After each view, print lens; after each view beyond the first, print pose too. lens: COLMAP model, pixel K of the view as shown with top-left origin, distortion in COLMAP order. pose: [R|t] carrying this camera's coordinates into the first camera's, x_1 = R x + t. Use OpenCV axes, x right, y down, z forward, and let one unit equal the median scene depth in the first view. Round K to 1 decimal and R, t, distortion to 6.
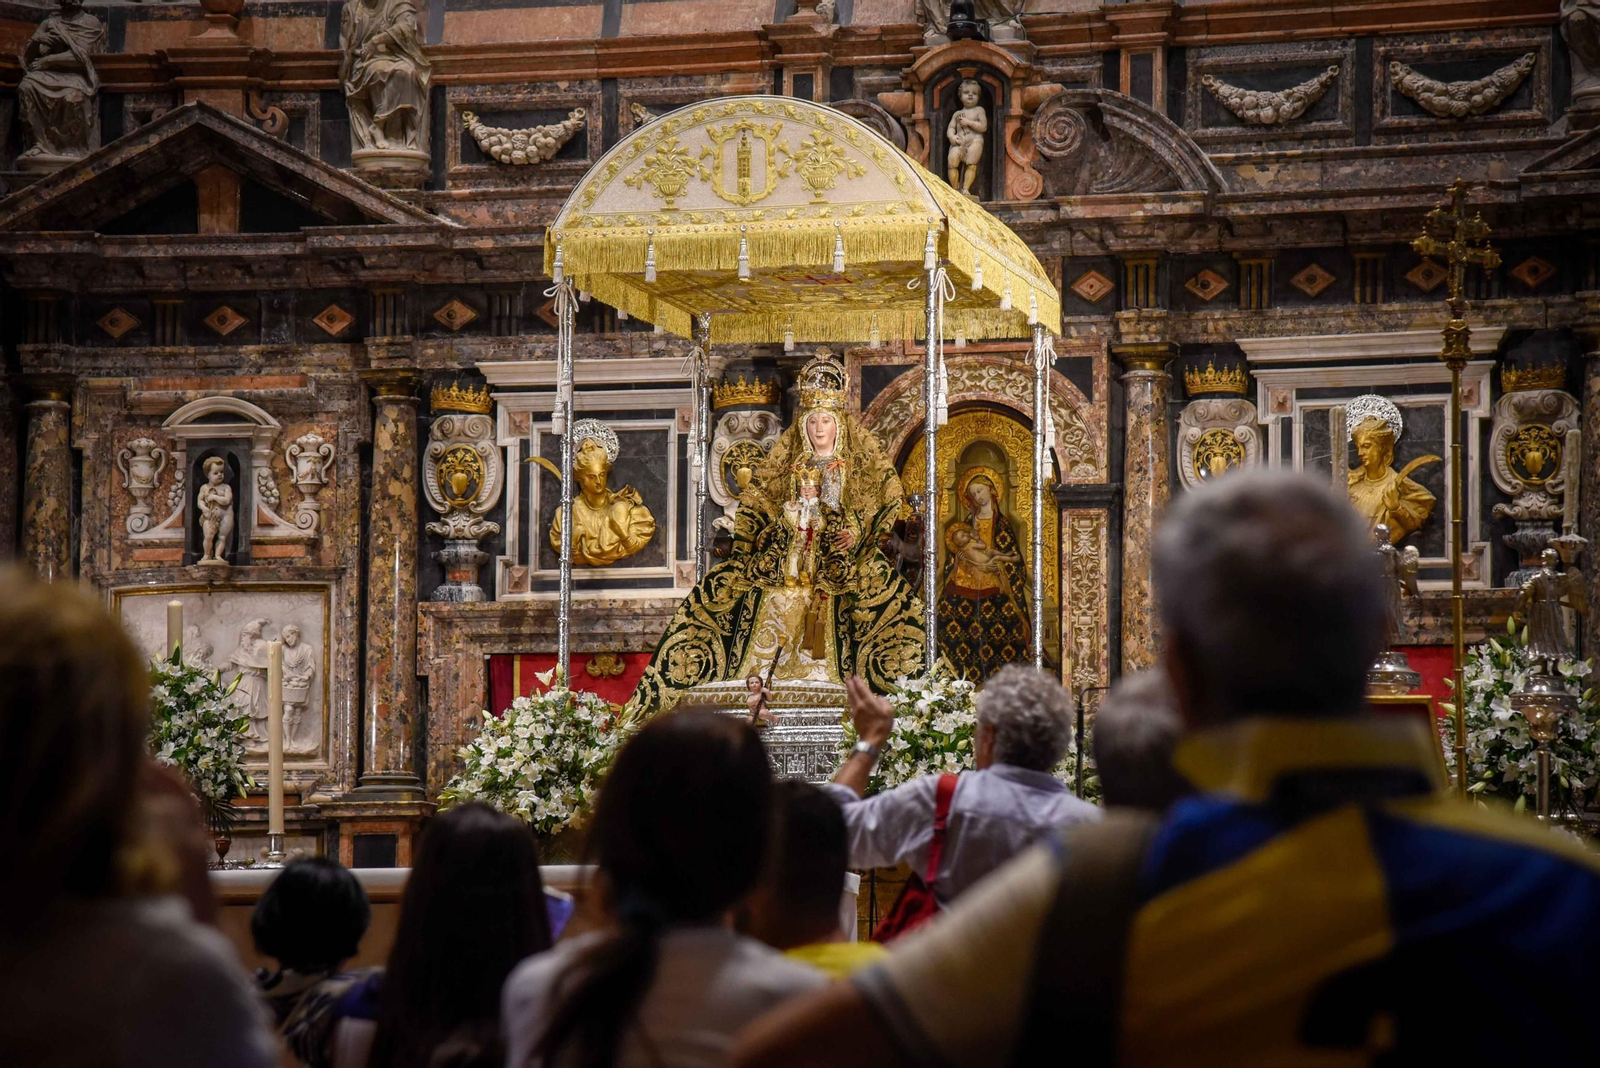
lens RADIAL K [[5435.5, 0, 820.0], [0, 5435.5, 542.5], [0, 0, 1]] dist [1.261283, 1.213661]
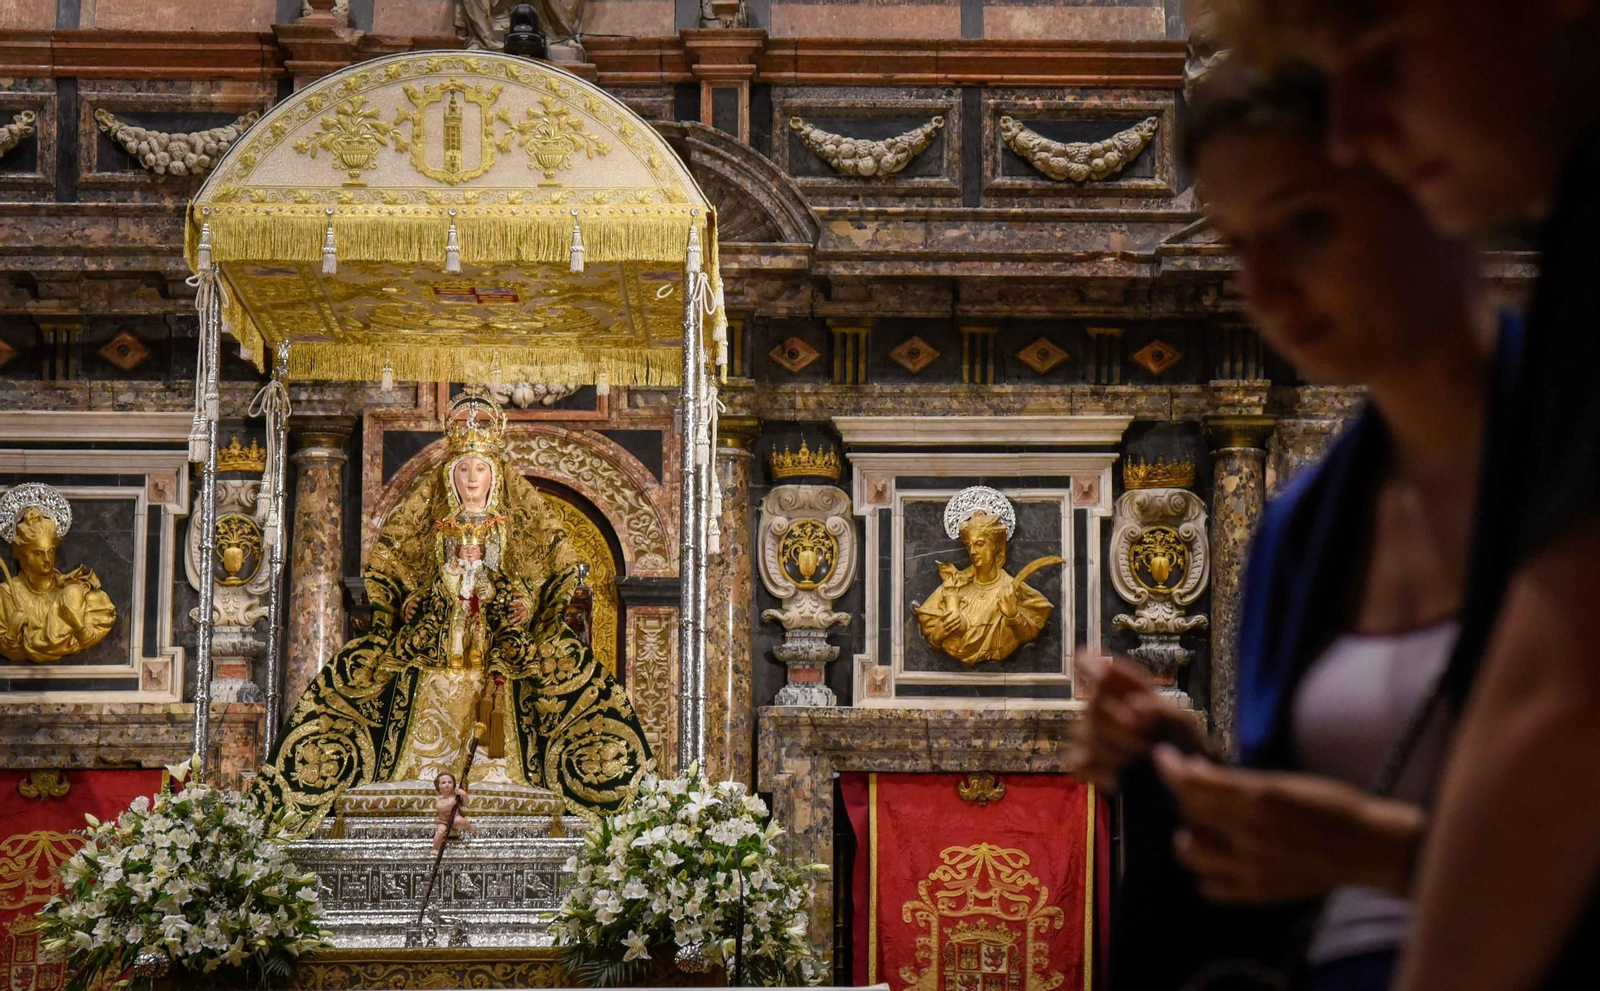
lens RADIAL K [[4953.2, 0, 895.4], [0, 4953.2, 489.3], [0, 0, 1]] dist [0.618214, 0.745154]
pose [[0.962573, 0.039342, 0.268152, -0.124963], [-0.023654, 0.997827, -0.061490, 0.022557], [-0.269988, 0.052845, 0.961412, 0.242068]]
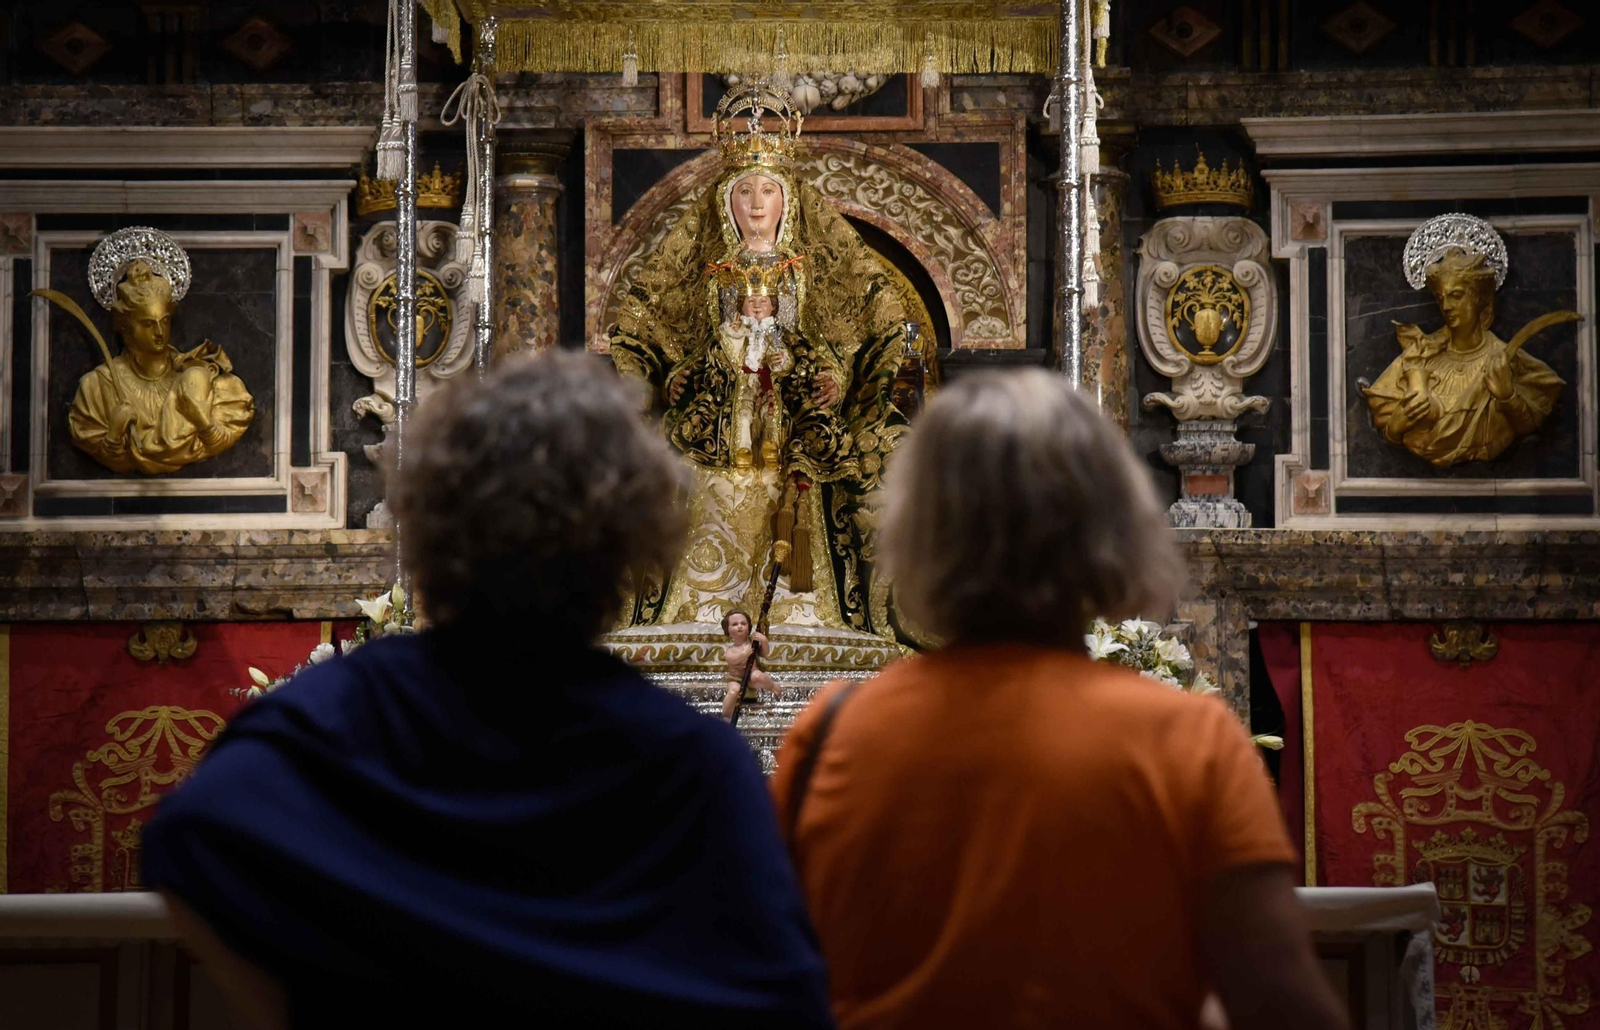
lens RADIAL K [[6843.9, 0, 772.9], [0, 6843.9, 426.4], [0, 0, 1]] dist [1.199207, 1.280278]
pose [[0.977787, 0.022237, 0.208418, -0.135548], [-0.014287, 0.999115, -0.039570, 0.028678], [-0.209113, 0.035713, 0.977239, 0.258079]]
